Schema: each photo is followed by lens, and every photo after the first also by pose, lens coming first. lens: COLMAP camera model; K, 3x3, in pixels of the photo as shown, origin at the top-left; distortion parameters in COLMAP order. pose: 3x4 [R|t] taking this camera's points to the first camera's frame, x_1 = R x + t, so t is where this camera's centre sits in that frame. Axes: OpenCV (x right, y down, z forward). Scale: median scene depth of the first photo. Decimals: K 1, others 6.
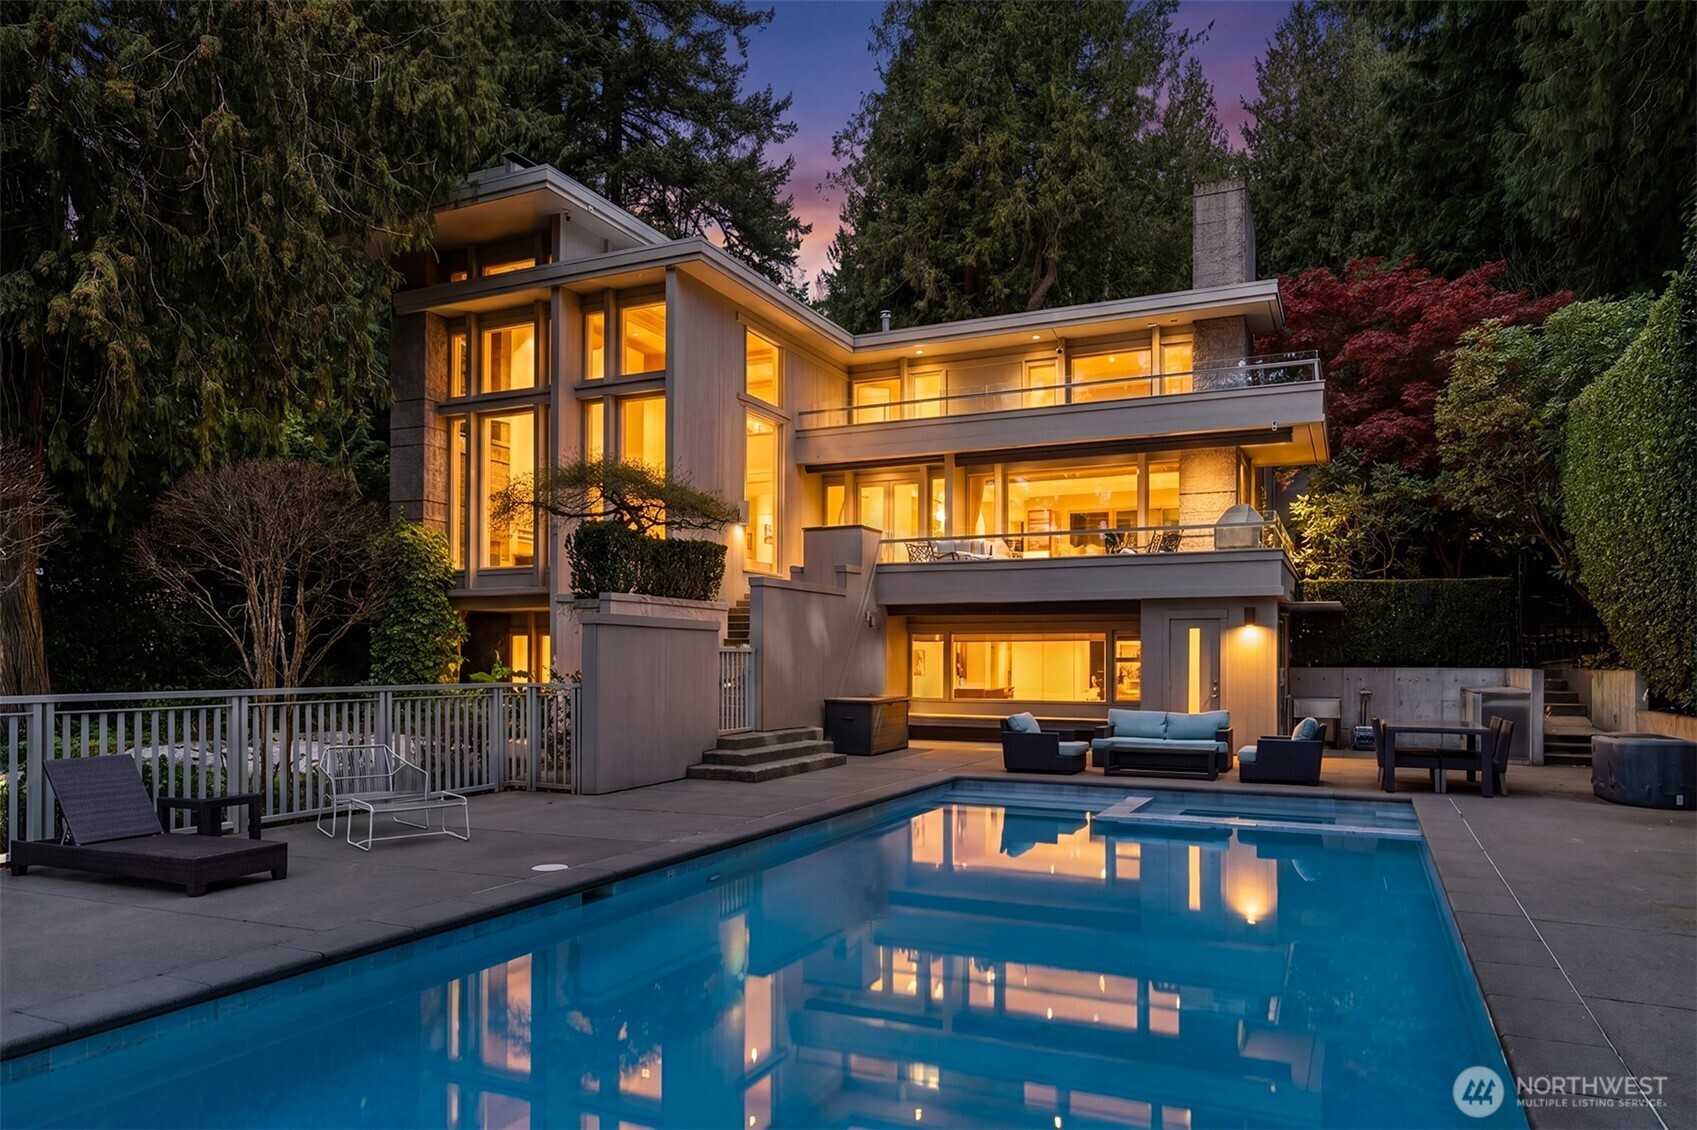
lens RADIAL K [[1102.9, 0, 848.6], [0, 1102.9, 567.4], [0, 0, 1]] dist [-0.028279, -0.001084]
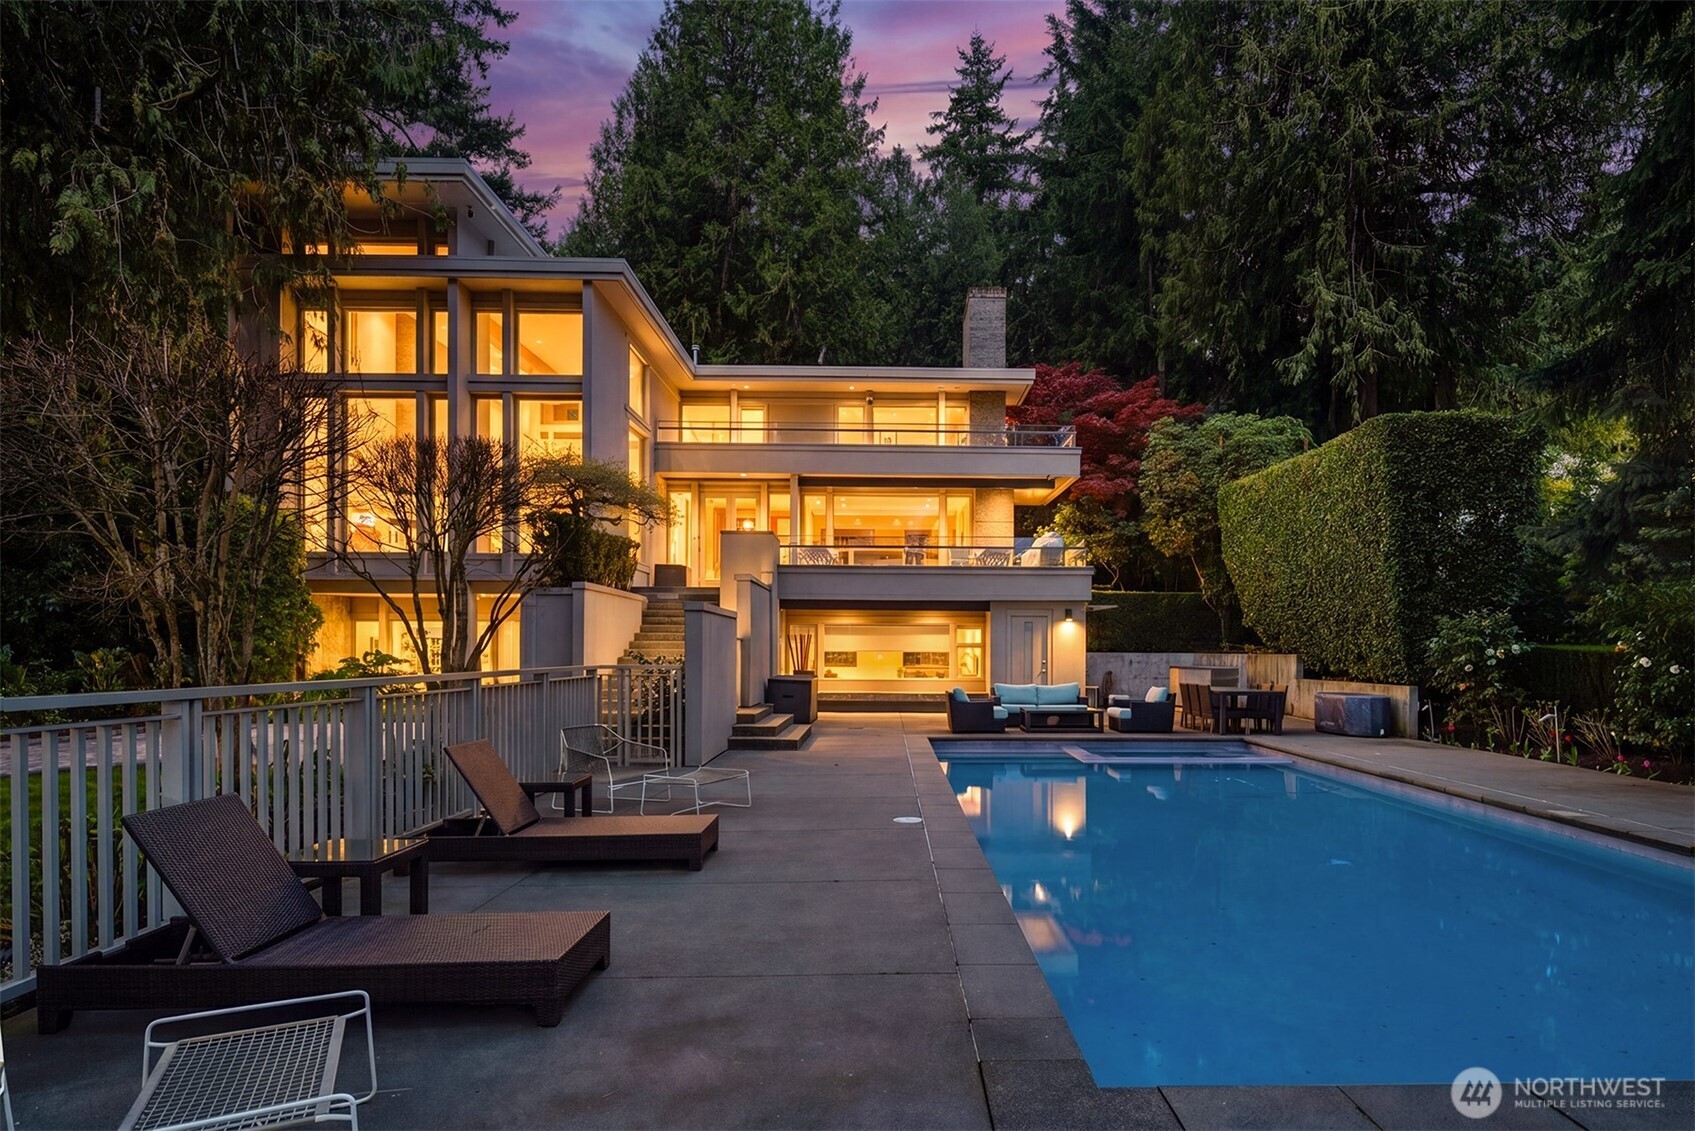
lens RADIAL K [[912.7, 0, 847.4], [0, 912.7, 584.8], [0, 0, 1]] dist [0.000557, -0.000106]
pose [[0.892265, 0.030679, 0.450468, -0.309713], [-0.036665, 0.999317, 0.004568, 0.009476], [-0.450020, -0.020592, 0.892781, 0.078081]]
